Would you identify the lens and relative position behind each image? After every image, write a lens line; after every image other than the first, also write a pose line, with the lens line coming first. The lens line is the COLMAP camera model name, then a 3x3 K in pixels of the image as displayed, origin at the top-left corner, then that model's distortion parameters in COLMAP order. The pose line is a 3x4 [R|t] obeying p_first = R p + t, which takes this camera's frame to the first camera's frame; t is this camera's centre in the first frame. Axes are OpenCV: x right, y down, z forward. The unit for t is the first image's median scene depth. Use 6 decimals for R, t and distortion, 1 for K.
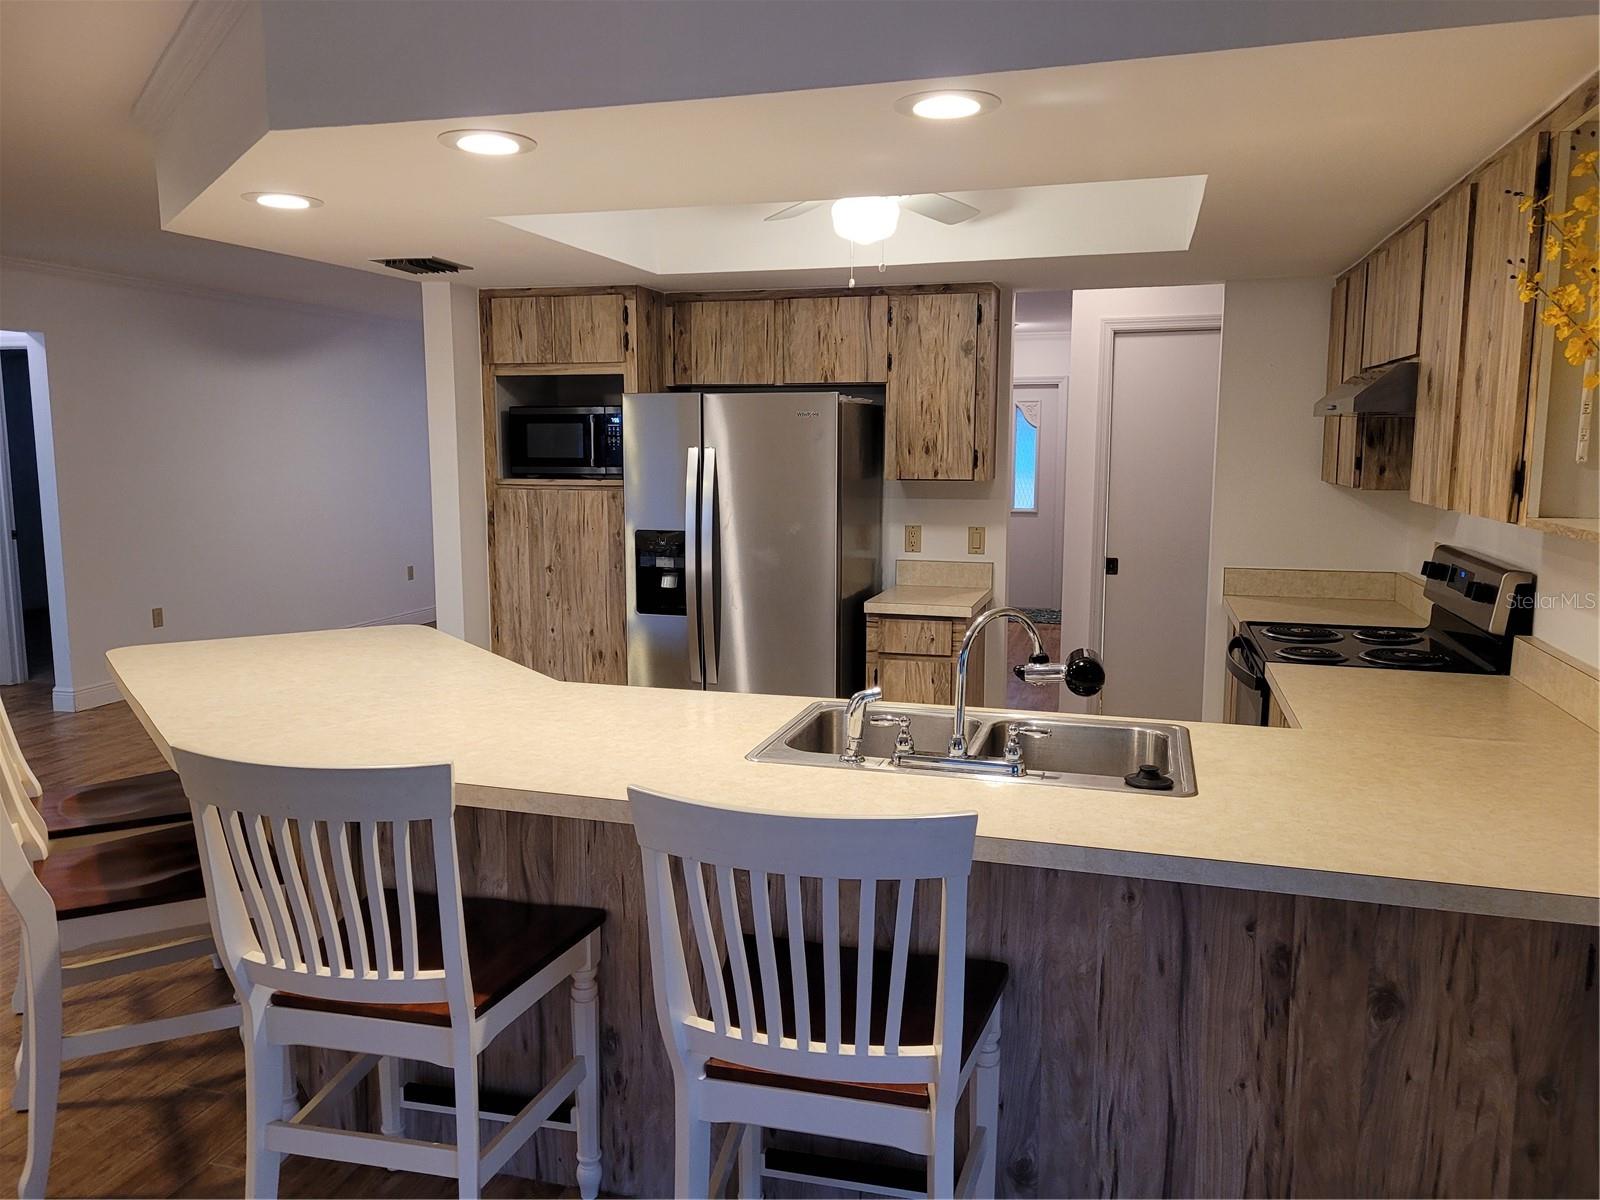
lens RADIAL K [[1200.2, 0, 791.4], [0, 1200.2, 605.0], [0, 0, 1]] dist [0.059220, -0.048627]
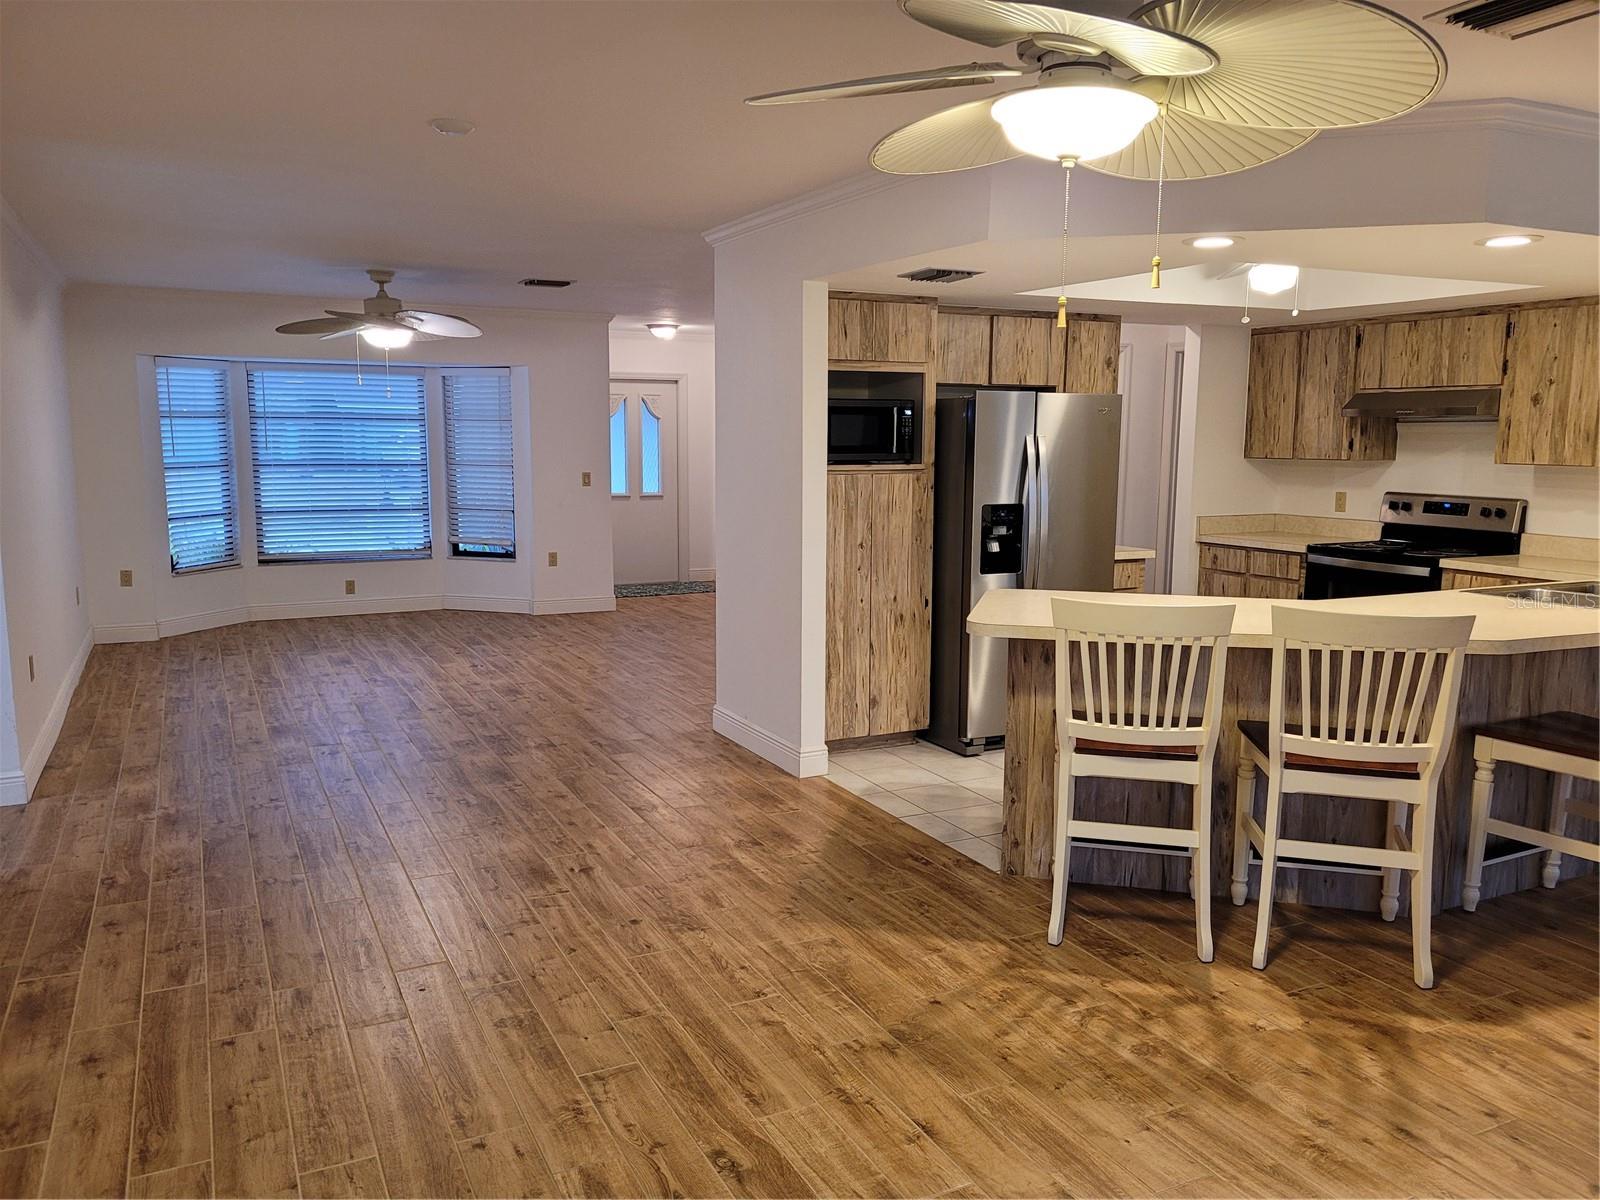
lens RADIAL K [[1200.2, 0, 789.4], [0, 1200.2, 602.5], [0, 0, 1]] dist [0.059220, -0.048627]
pose [[0.742680, -0.090691, 0.663476, -1.825109], [0.086745, 0.995468, 0.038970, -0.049076], [-0.664004, 0.028611, 0.747182, 0.398111]]
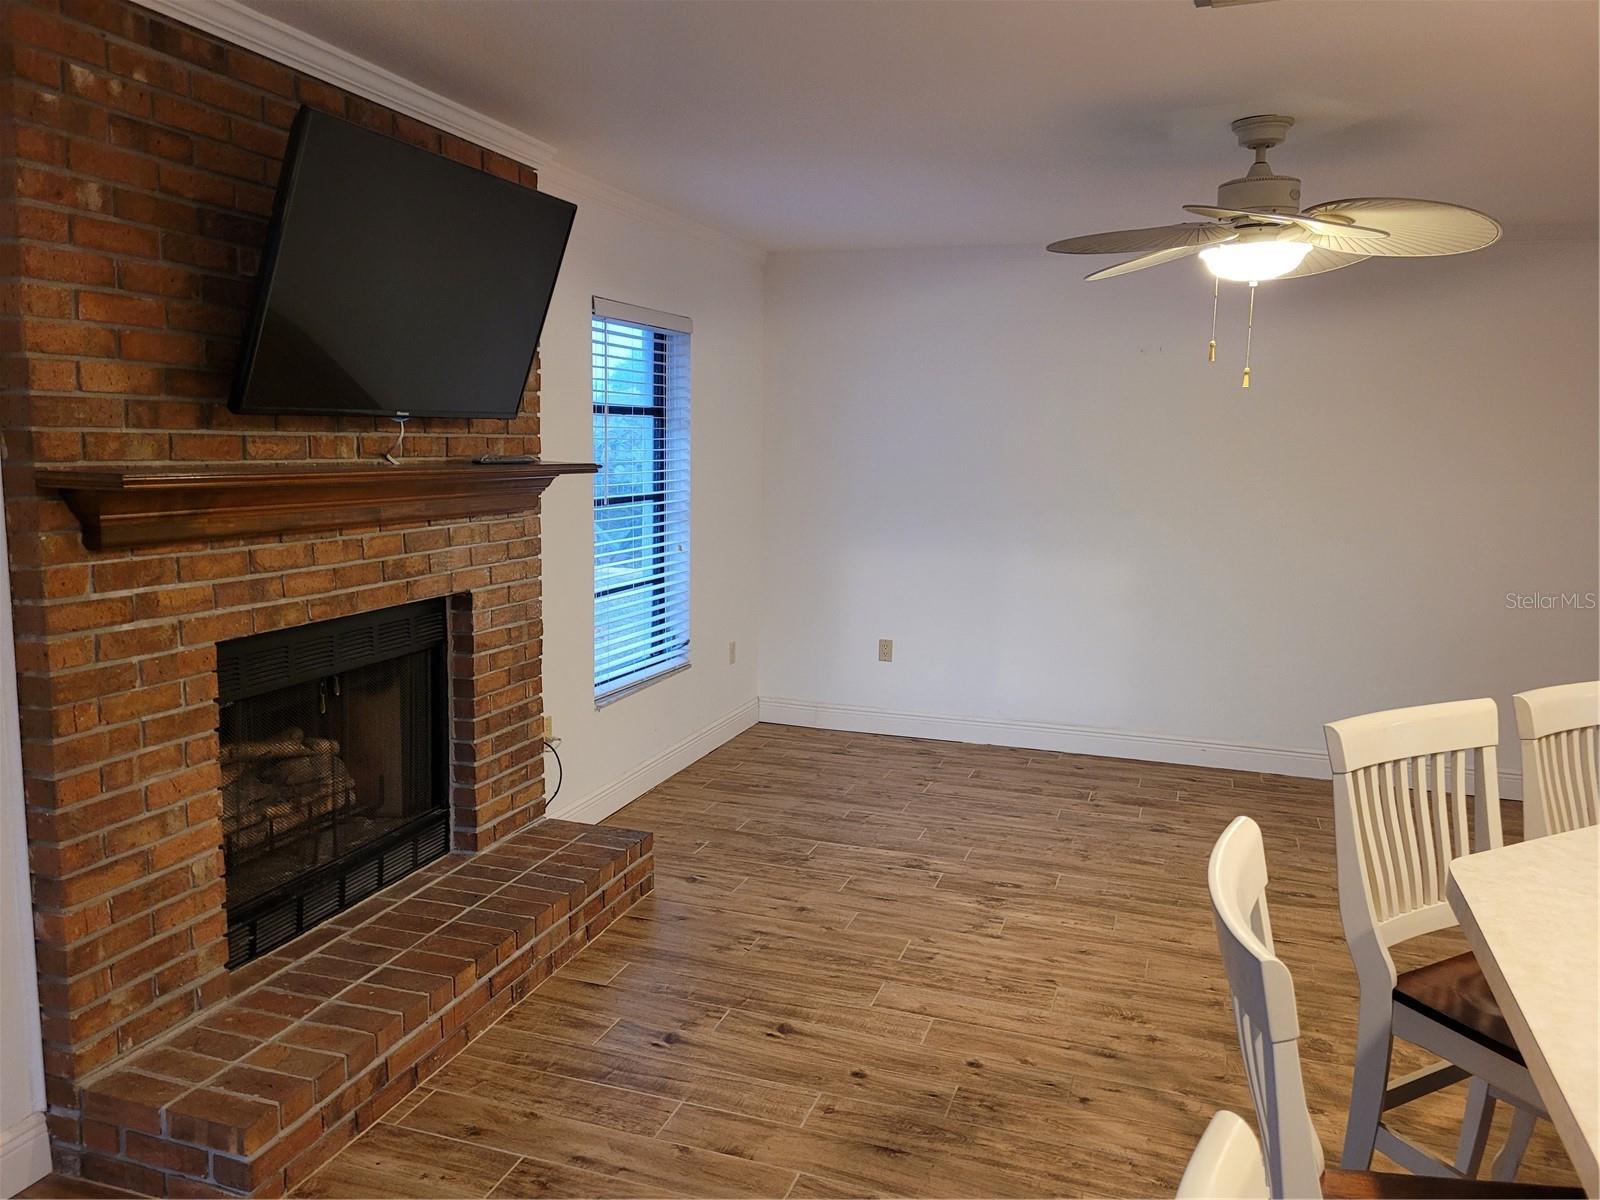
lens RADIAL K [[1200.2, 0, 783.1], [0, 1200.2, 598.8], [0, 0, 1]] dist [0.059220, -0.048627]
pose [[-0.062469, 0.137060, -0.988591, 0.243597], [-0.156454, 0.976935, 0.145330, -0.079060], [0.985708, 0.163748, -0.039584, 0.489752]]
